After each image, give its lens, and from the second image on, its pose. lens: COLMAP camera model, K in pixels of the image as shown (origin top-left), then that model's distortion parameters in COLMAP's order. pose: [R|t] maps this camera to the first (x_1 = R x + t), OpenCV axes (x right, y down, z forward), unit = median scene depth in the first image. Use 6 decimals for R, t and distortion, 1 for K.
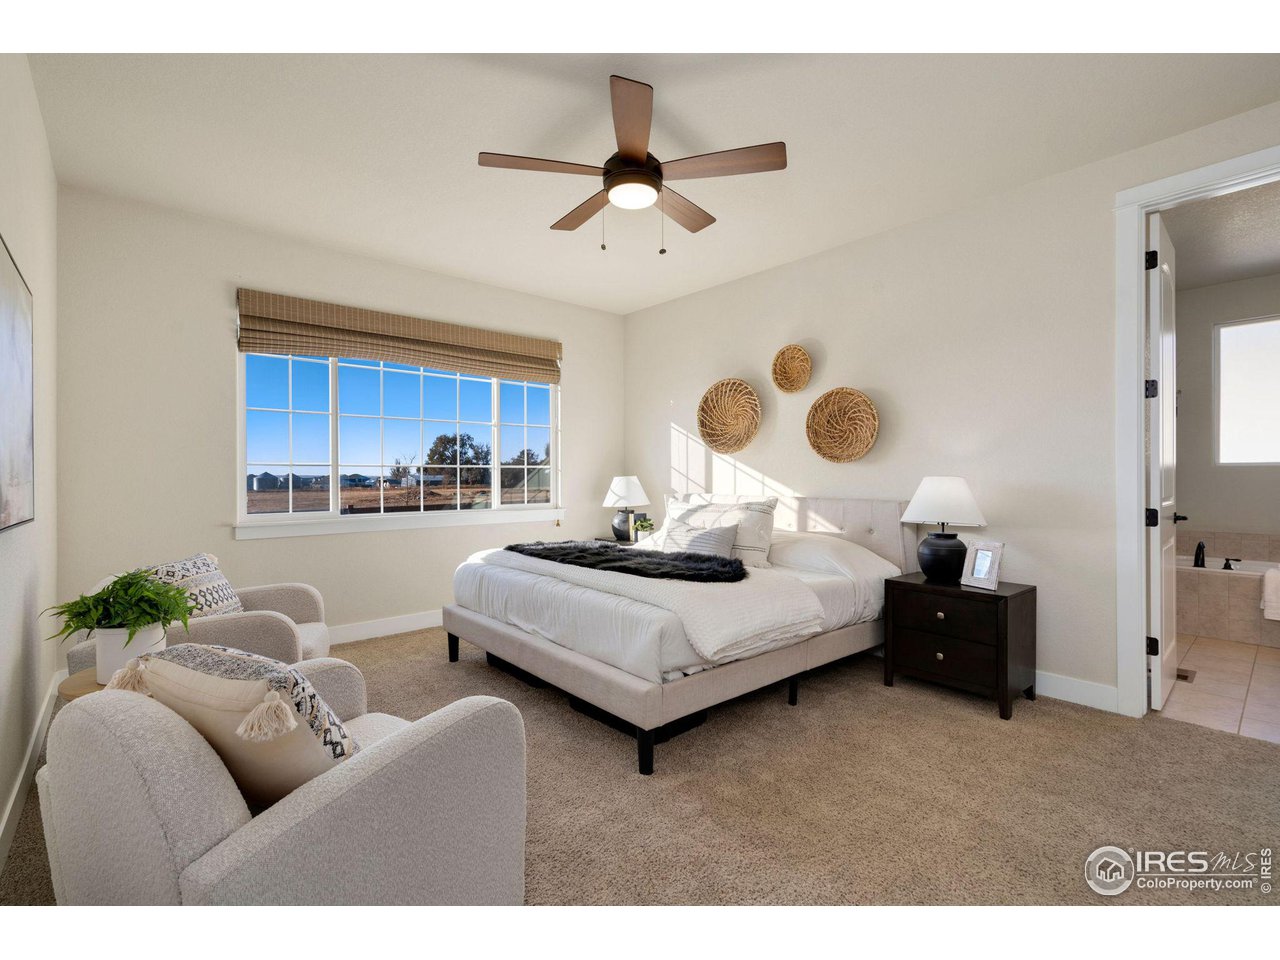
lens RADIAL K [[585.8, 0, 634.2], [0, 585.8, 482.3], [0, 0, 1]] dist [0.000335, 0.000381]
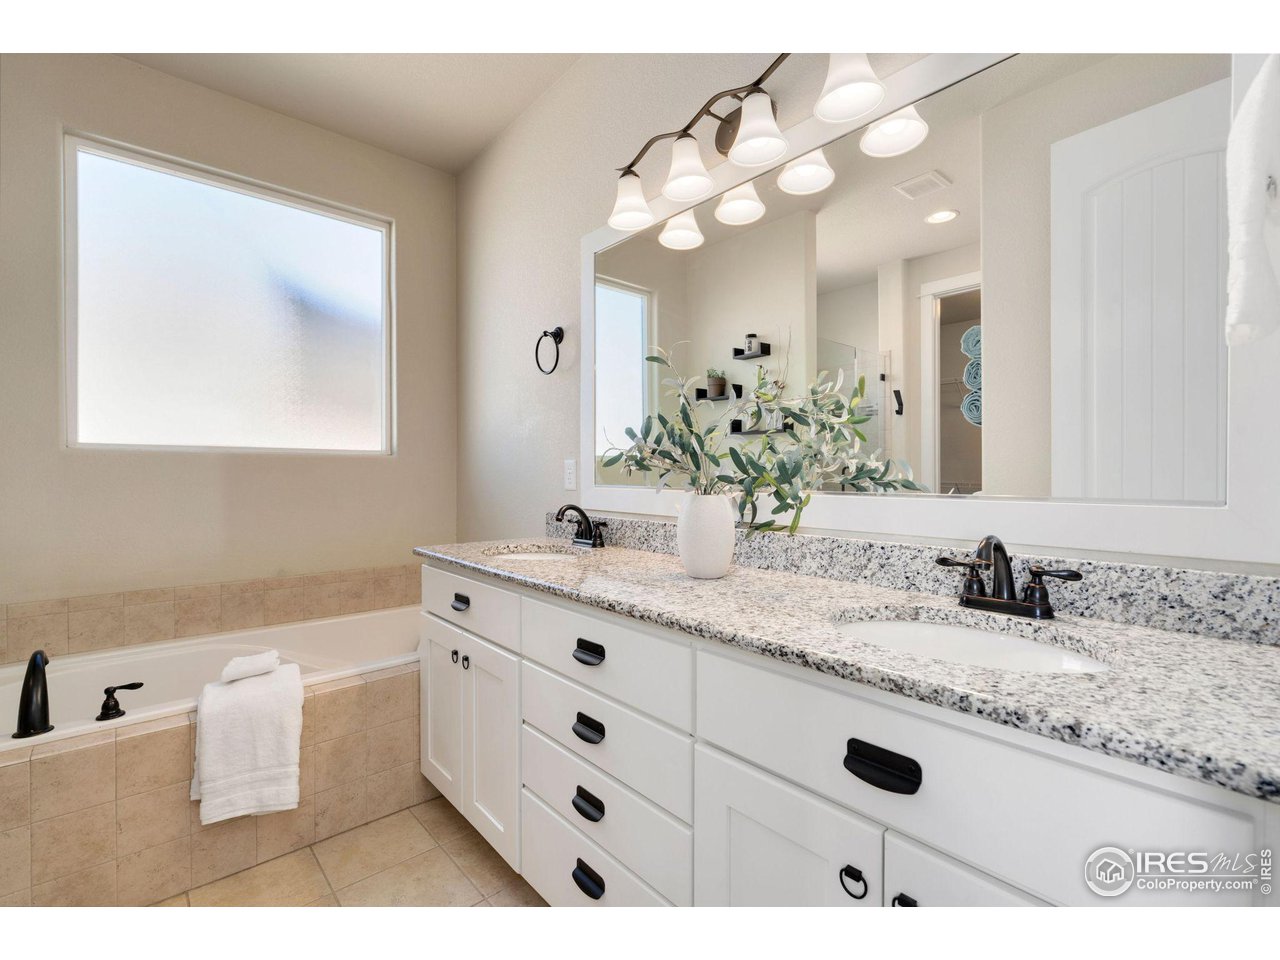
lens RADIAL K [[585.8, 0, 634.2], [0, 585.8, 482.3], [0, 0, 1]] dist [0.000335, 0.000381]
pose [[-0.001170, -0.000444, 0.999999, 0.634613], [0.005231, 0.999986, 0.000450, -0.001266], [-0.999986, 0.005231, -0.001168, 0.662945]]
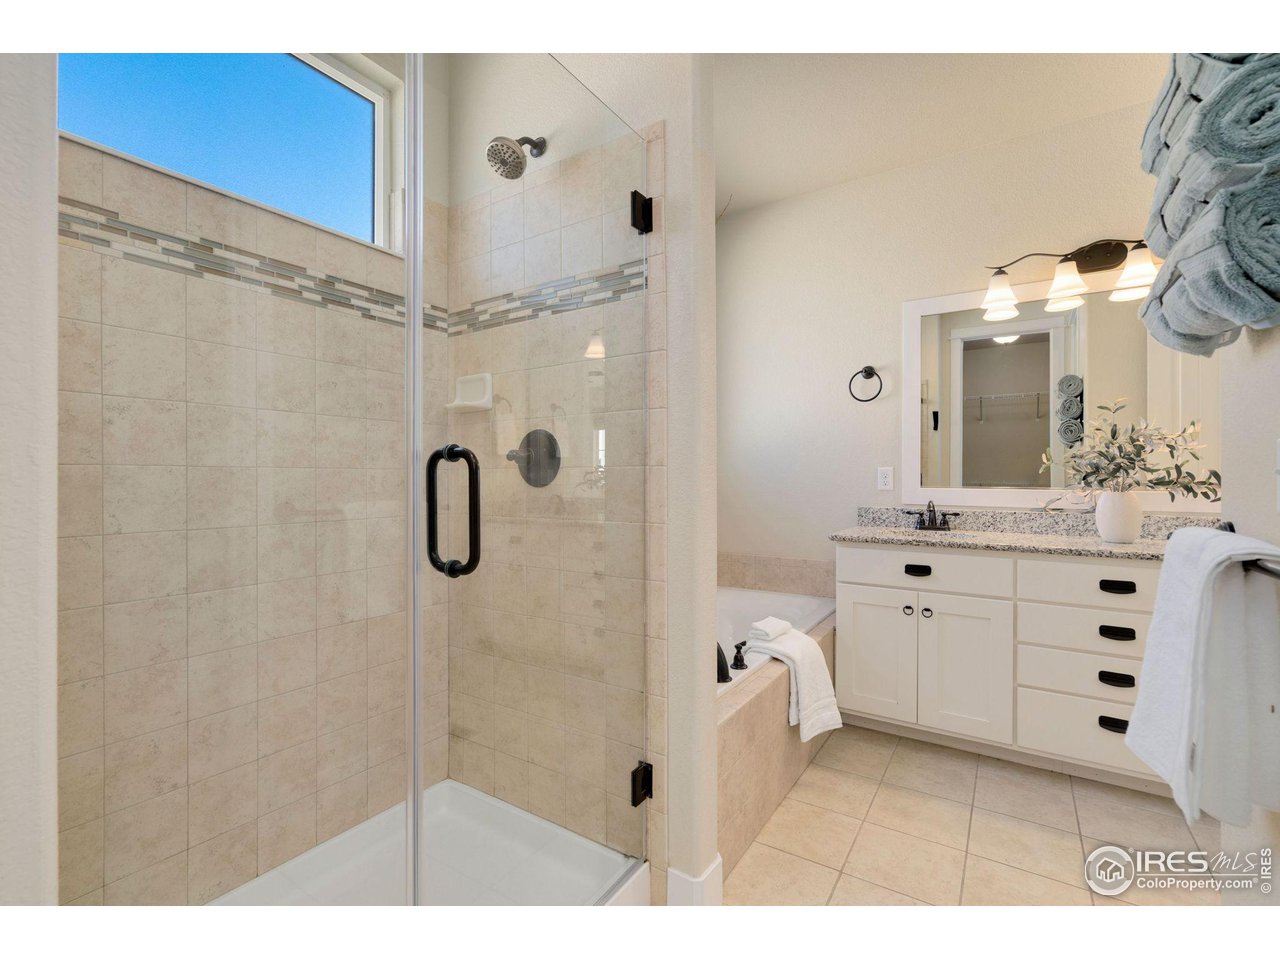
lens RADIAL K [[599.5, 0, 640.0], [0, 599.5, 480.0], [0, 0, 1]] dist [0.007575, 0.000473]
pose [[-0.279340, 0.004518, 0.960182, 0.555389], [0.006355, 0.999976, -0.002856, -0.006196], [-0.960171, 0.005304, -0.279362, 1.219453]]
